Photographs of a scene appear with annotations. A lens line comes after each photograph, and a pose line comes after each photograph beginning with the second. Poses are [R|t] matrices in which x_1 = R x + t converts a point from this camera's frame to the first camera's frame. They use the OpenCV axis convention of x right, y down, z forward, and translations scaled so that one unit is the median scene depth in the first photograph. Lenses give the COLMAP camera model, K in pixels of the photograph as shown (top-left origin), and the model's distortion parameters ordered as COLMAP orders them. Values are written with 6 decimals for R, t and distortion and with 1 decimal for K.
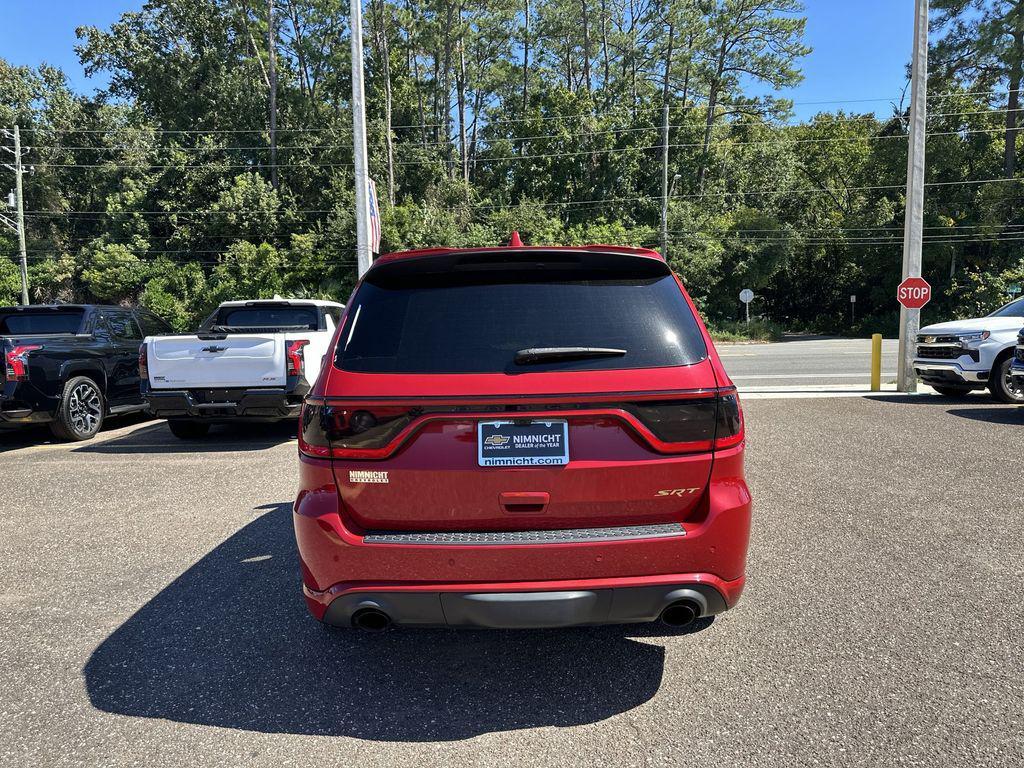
lens RADIAL K [[719.8, 0, 510.8], [0, 719.8, 403.9], [0, 0, 1]] dist [0.060672, -0.071923]
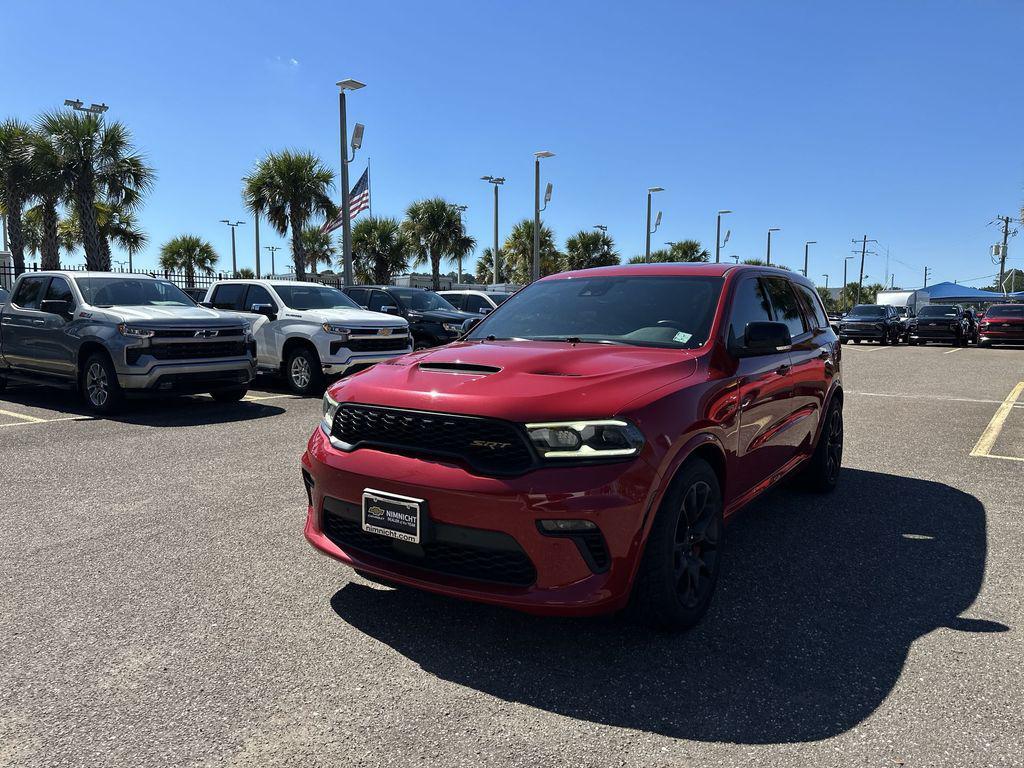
lens RADIAL K [[719.8, 0, 511.3], [0, 719.8, 395.2], [0, 0, 1]] dist [0.060672, -0.071923]
pose [[-0.823409, -0.049646, 0.565272, -0.048246], [0.068797, 0.980083, 0.186291, -0.021752], [-0.563262, 0.192283, -0.803594, 0.224837]]
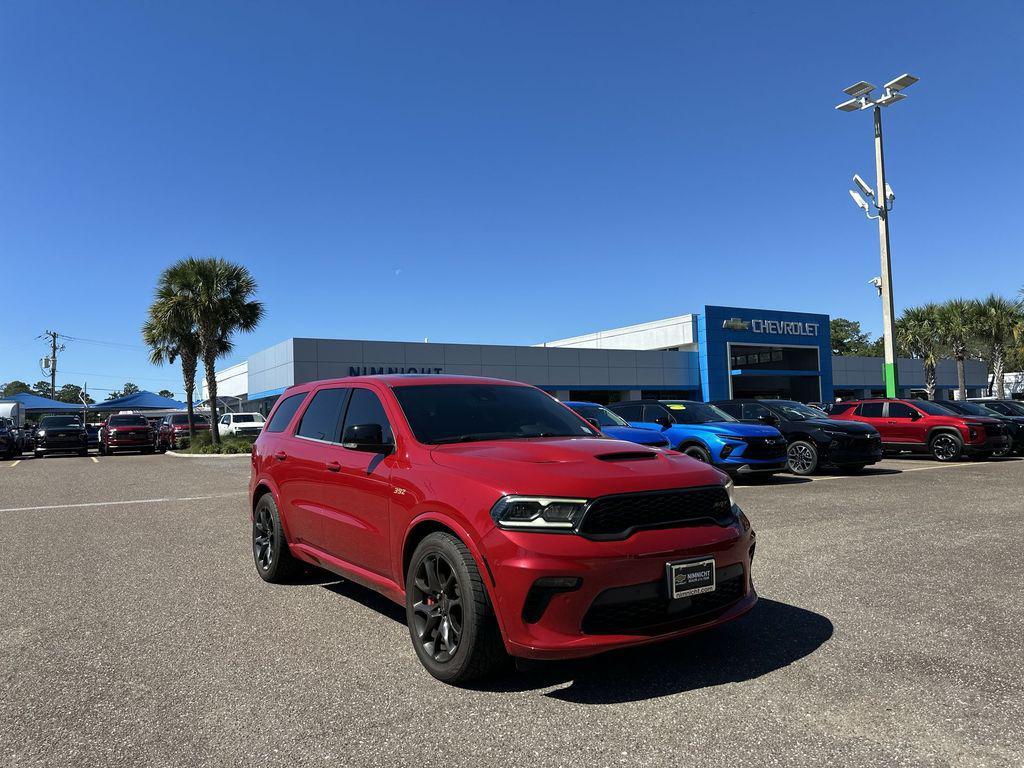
lens RADIAL K [[719.8, 0, 515.9], [0, 719.8, 389.4], [0, 0, 1]] dist [0.060672, -0.071923]
pose [[-0.819797, 0.011448, -0.572540, 0.066894], [-0.025958, 0.998030, 0.057123, -0.024866], [0.572066, 0.061692, -0.817884, 0.234866]]
